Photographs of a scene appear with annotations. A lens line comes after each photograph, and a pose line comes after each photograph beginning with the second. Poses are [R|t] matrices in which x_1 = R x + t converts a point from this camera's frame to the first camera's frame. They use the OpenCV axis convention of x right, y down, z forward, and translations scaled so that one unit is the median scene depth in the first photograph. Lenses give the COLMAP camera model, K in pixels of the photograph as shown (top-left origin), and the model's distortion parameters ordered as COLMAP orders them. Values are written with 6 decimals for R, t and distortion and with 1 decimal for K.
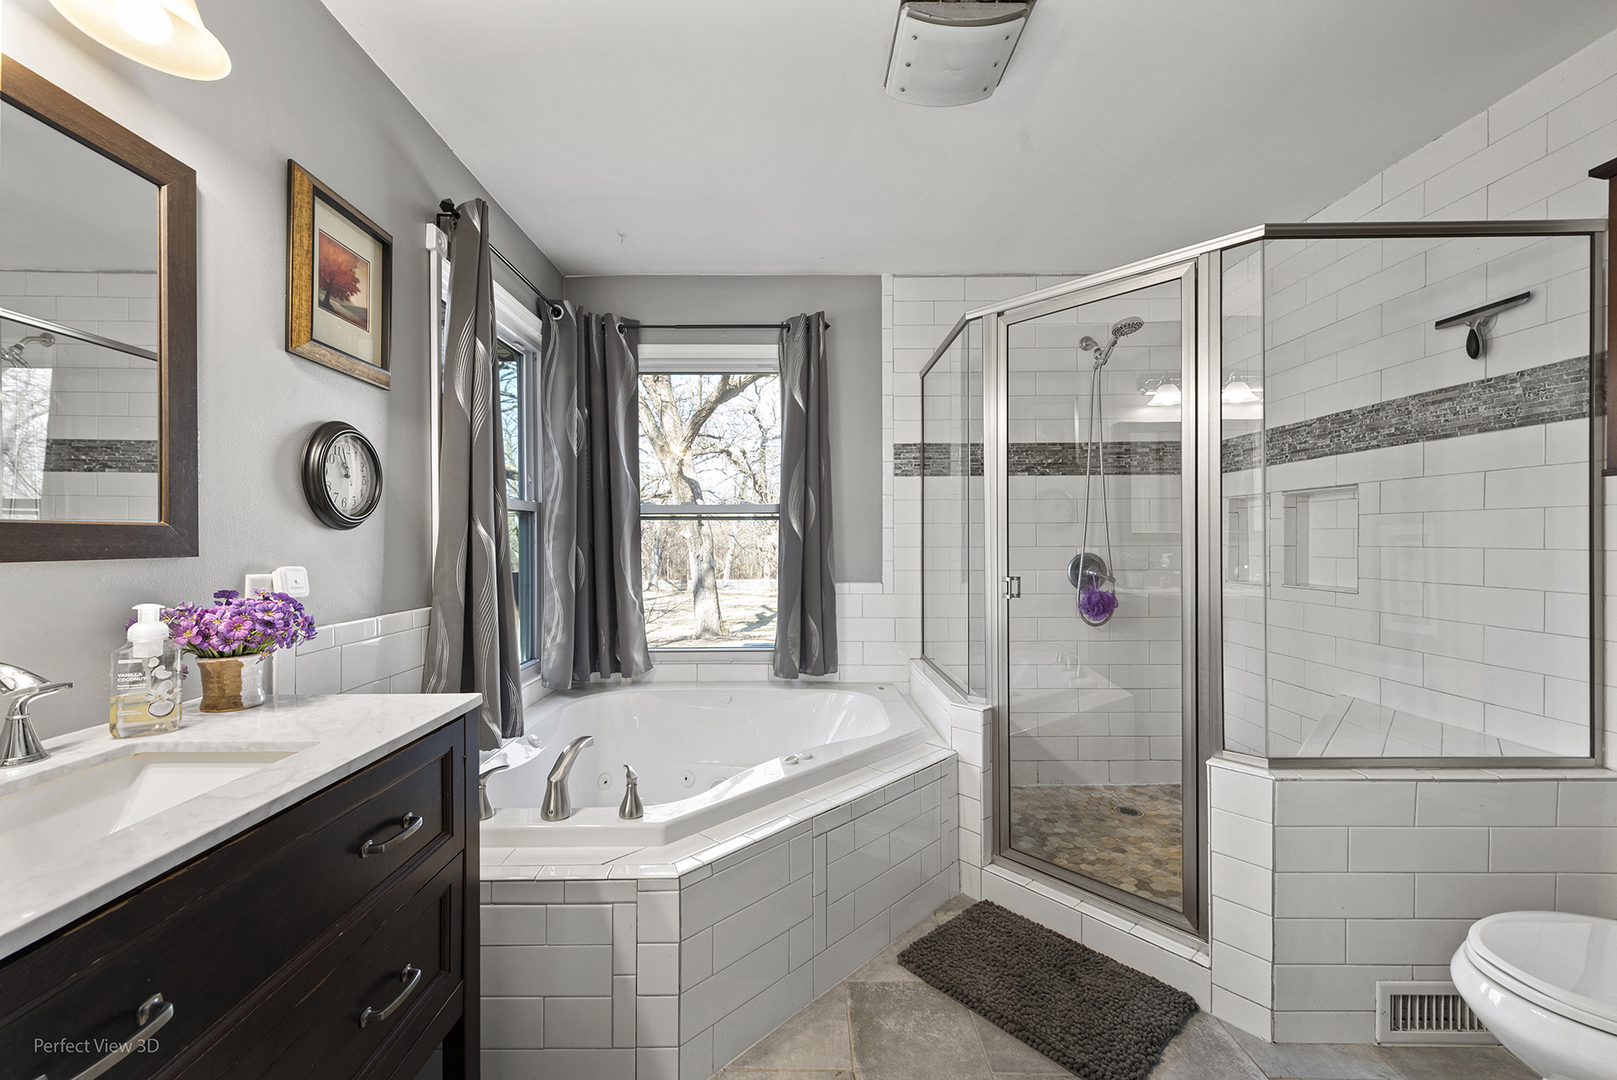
lens RADIAL K [[687.7, 0, 792.4], [0, 687.7, 538.6], [0, 0, 1]] dist [0.004146, 0.000011]
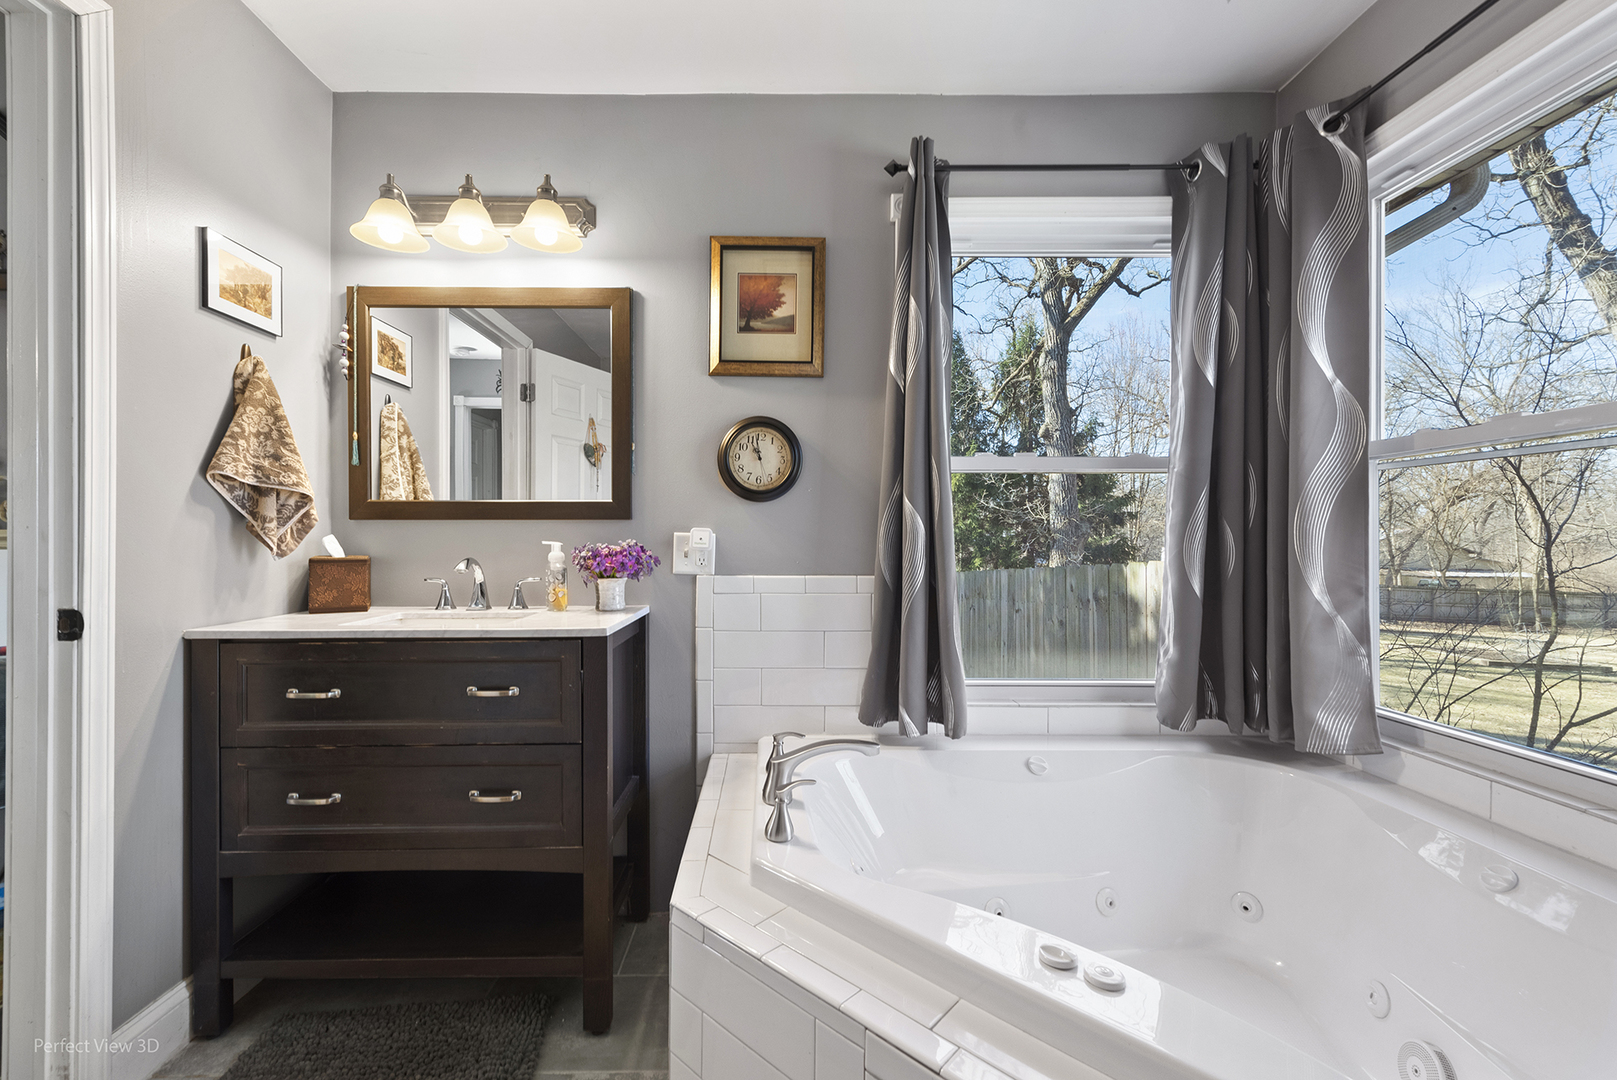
lens RADIAL K [[687.7, 0, 799.6], [0, 687.7, 544.4], [0, 0, 1]] dist [0.004146, 0.000011]
pose [[-0.021519, 0.010125, -0.999717, 0.578673], [-0.001120, 0.999948, 0.010152, 0.050177], [0.999768, 0.001338, -0.021506, 1.055593]]
